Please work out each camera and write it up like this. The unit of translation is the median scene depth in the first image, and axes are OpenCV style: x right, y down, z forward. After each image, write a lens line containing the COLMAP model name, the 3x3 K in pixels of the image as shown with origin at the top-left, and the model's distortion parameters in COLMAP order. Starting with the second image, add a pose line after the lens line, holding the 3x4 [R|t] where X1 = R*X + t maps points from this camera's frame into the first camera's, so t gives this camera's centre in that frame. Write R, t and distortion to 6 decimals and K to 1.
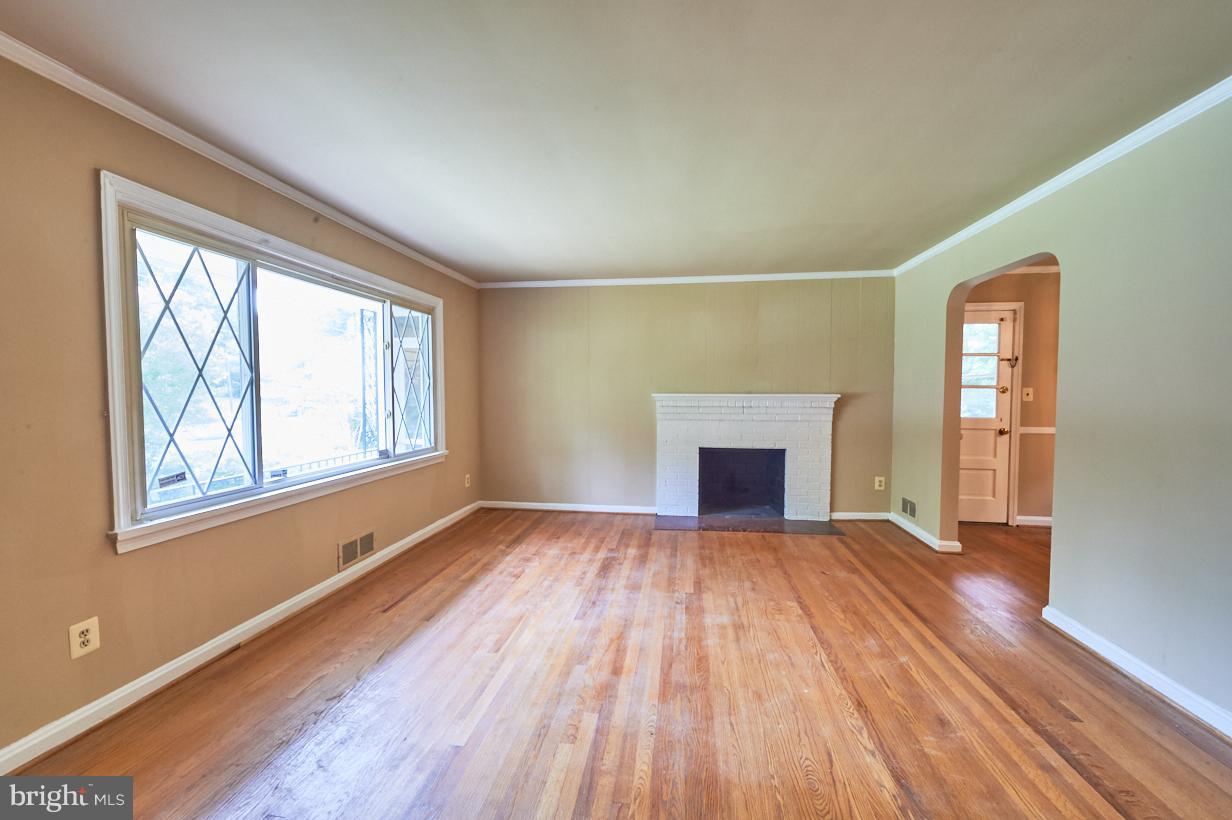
lens RADIAL K [[490.8, 0, 616.0], [0, 490.8, 410.0], [0, 0, 1]] dist [0.000965, -0.000007]
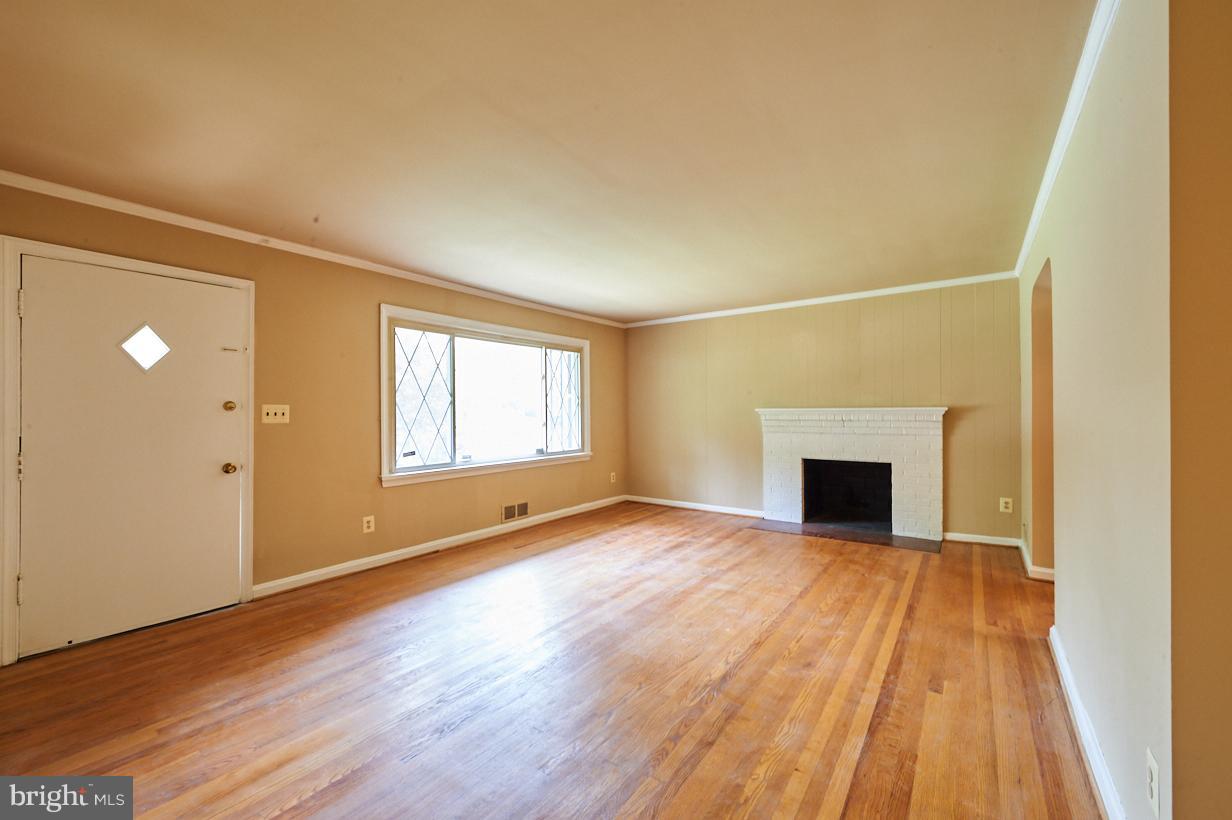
lens RADIAL K [[490.8, 0, 616.0], [0, 490.8, 410.0], [0, 0, 1]] dist [0.000965, -0.000007]
pose [[0.880623, -0.008382, -0.473744, 0.453655], [-0.009965, 0.999295, -0.036204, 0.019279], [0.473713, 0.036603, 0.879918, -0.196572]]
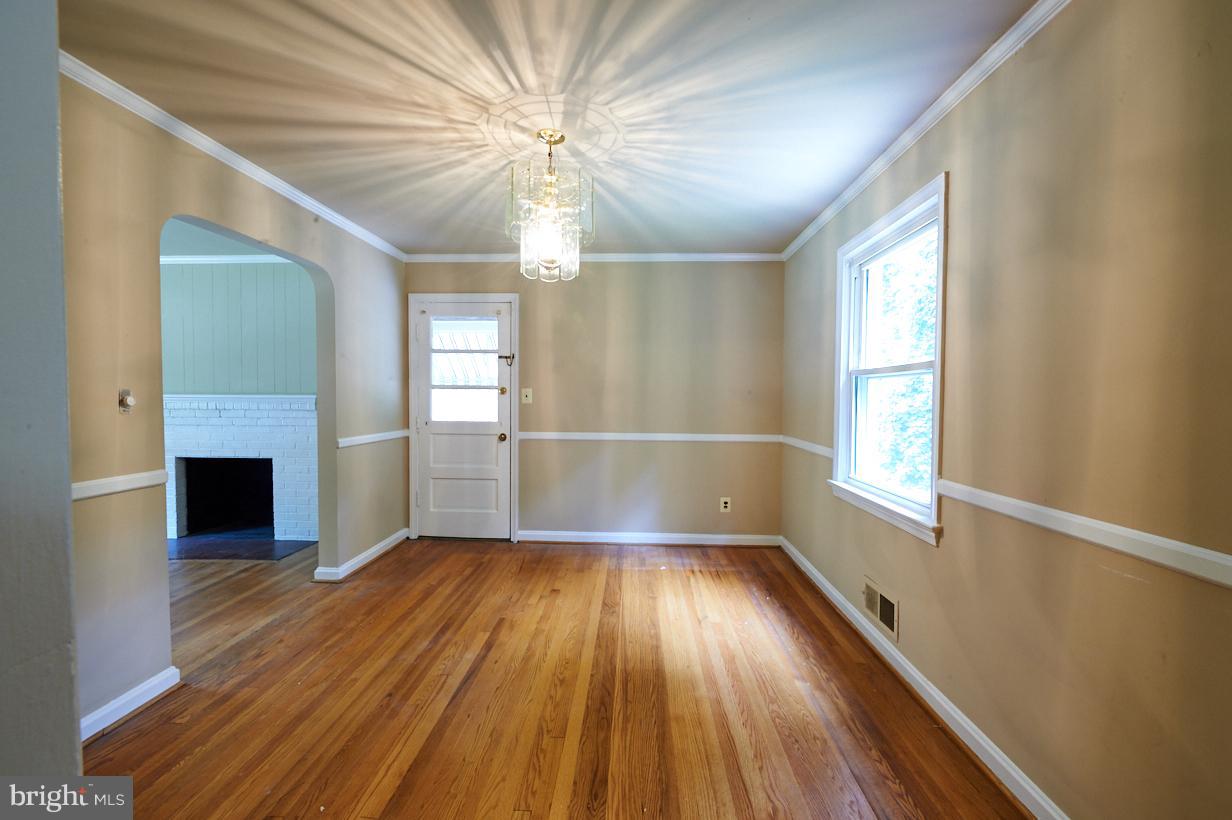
lens RADIAL K [[490.8, 0, 616.0], [0, 490.8, 410.0], [0, 0, 1]] dist [0.000965, -0.000007]
pose [[0.995178, 0.001065, 0.098080, 1.192351], [-0.000308, 0.999970, -0.007730, 0.001624], [-0.098085, 0.007662, 0.995149, 0.111225]]
